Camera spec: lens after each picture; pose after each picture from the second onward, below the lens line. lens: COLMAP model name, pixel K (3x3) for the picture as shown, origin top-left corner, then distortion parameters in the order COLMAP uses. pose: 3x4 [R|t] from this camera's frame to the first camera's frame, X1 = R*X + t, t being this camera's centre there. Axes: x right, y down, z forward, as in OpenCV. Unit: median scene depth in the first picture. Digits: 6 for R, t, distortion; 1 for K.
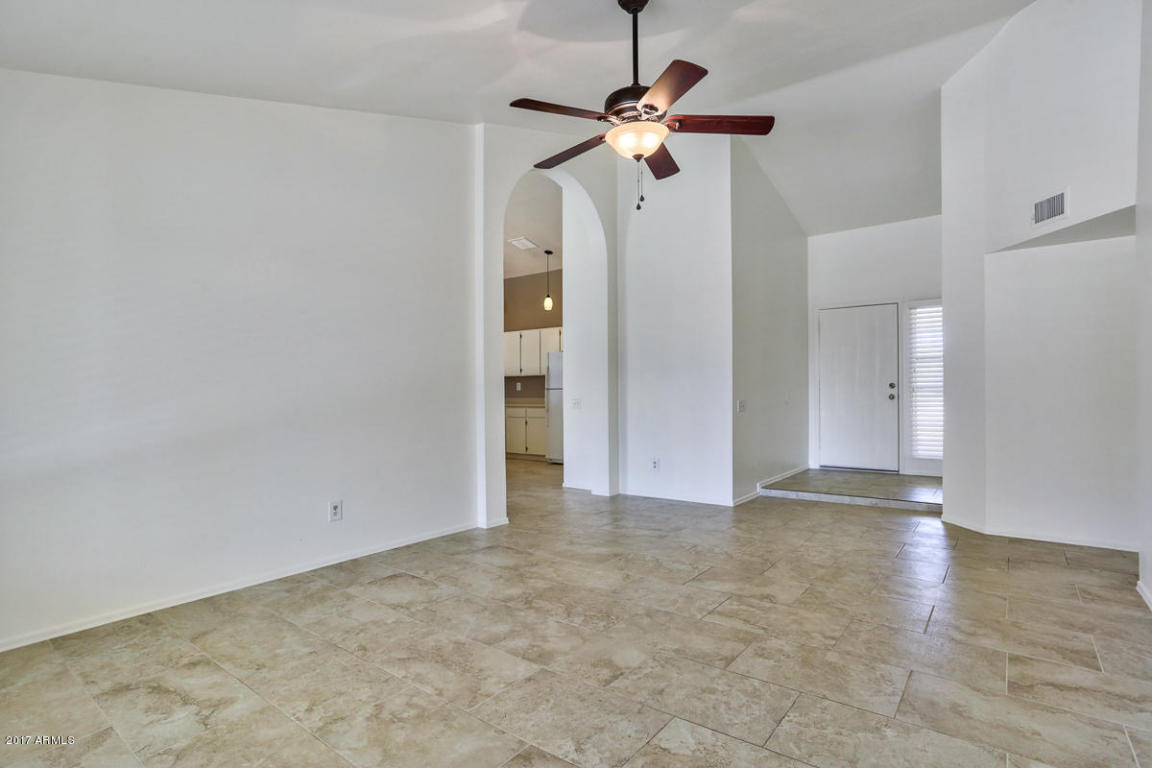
lens RADIAL K [[587.1, 0, 575.4], [0, 587.1, 383.2], [0, 0, 1]] dist [-0.056834, 0.024814]
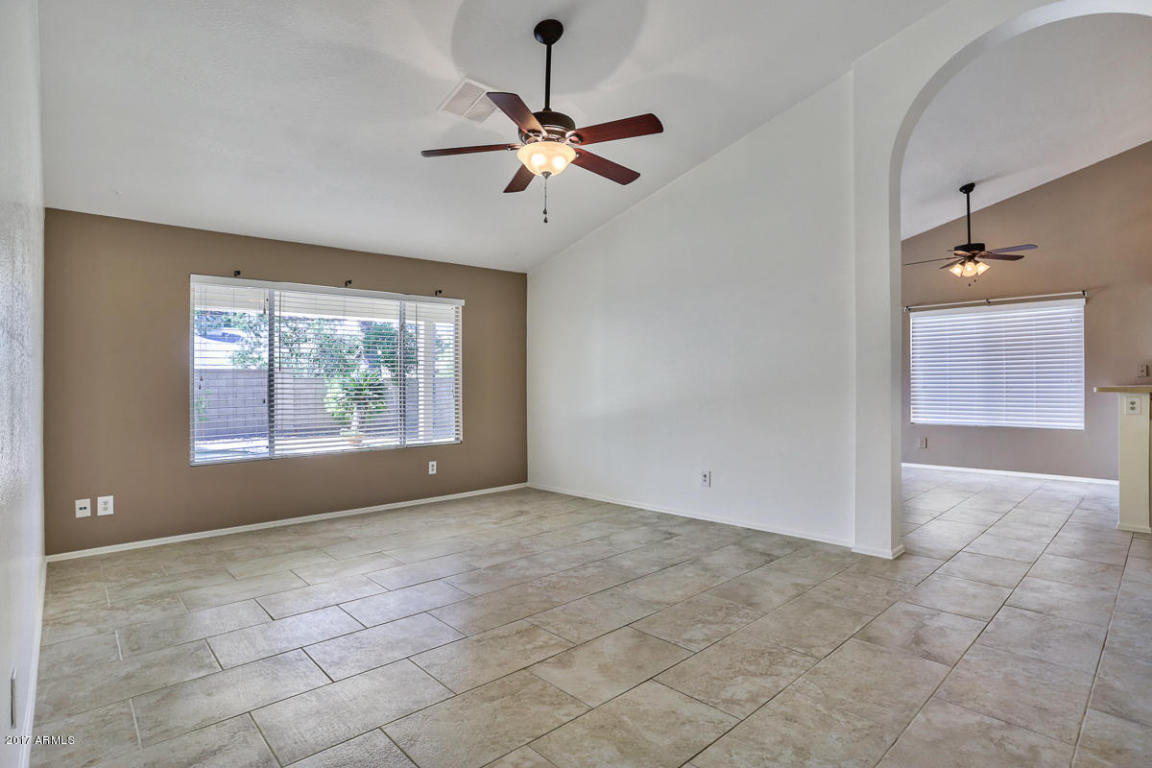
lens RADIAL K [[573.2, 0, 563.5], [0, 573.2, 379.5], [0, 0, 1]] dist [-0.054227, 0.024998]
pose [[-0.190004, 0.007513, -0.981755, 0.977548], [0.036322, 0.999340, 0.000618, -0.010552], [0.981111, -0.035542, -0.190152, 1.056643]]
